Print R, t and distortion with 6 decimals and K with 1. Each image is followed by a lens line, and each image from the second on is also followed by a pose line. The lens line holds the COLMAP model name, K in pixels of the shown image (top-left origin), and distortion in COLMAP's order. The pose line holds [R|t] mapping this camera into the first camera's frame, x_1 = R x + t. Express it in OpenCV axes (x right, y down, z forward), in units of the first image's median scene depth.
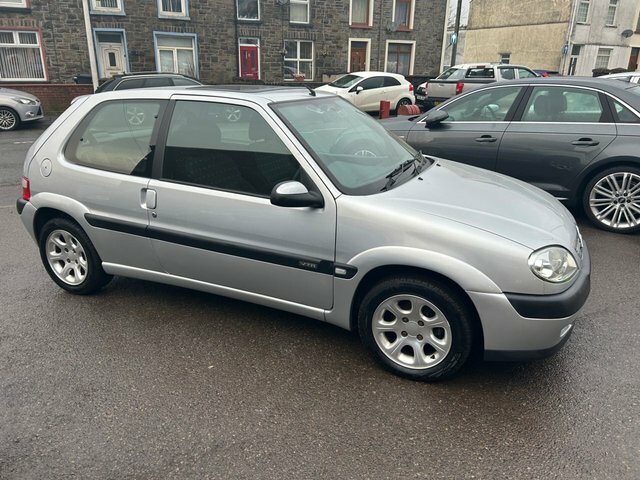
lens RADIAL K [[499.9, 0, 327.2], [0, 499.9, 254.4], [0, 0, 1]] dist [0.058009, -0.048822]
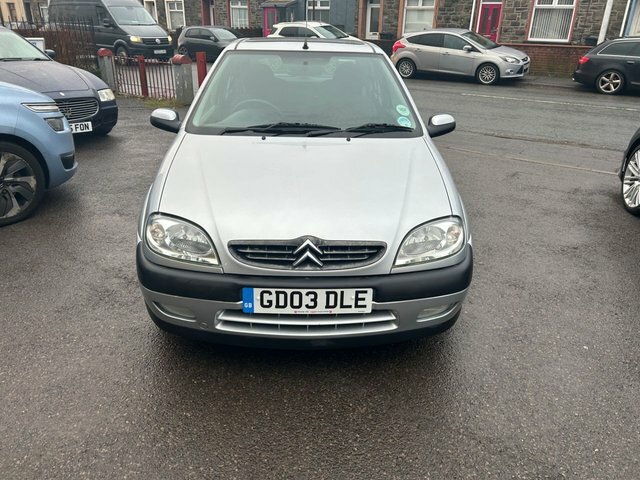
lens RADIAL K [[499.9, 0, 327.2], [0, 499.9, 254.4], [0, 0, 1]] dist [0.058009, -0.048822]
pose [[0.434147, 0.381003, -0.816305, 0.224493], [-0.330658, 0.910305, 0.249018, -0.046003], [0.837963, 0.161807, 0.521188, 0.128389]]
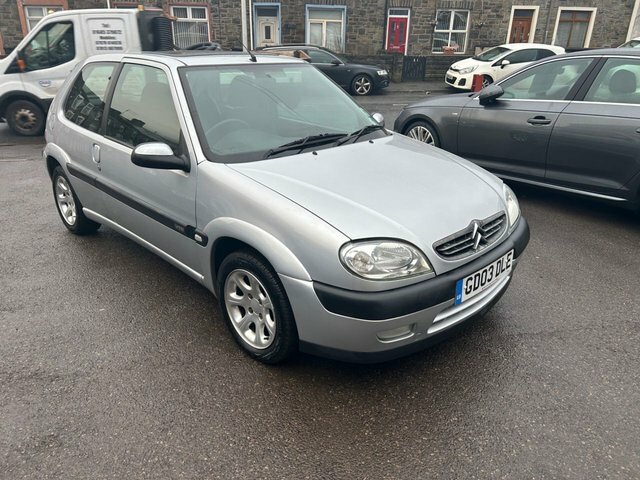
lens RADIAL K [[499.9, 0, 327.2], [0, 499.9, 254.4], [0, 0, 1]] dist [0.058009, -0.048822]
pose [[0.935157, 0.140107, -0.325347, 0.108361], [-0.125642, 0.989933, 0.065166, -0.005529], [0.331202, -0.020063, 0.943347, 0.024955]]
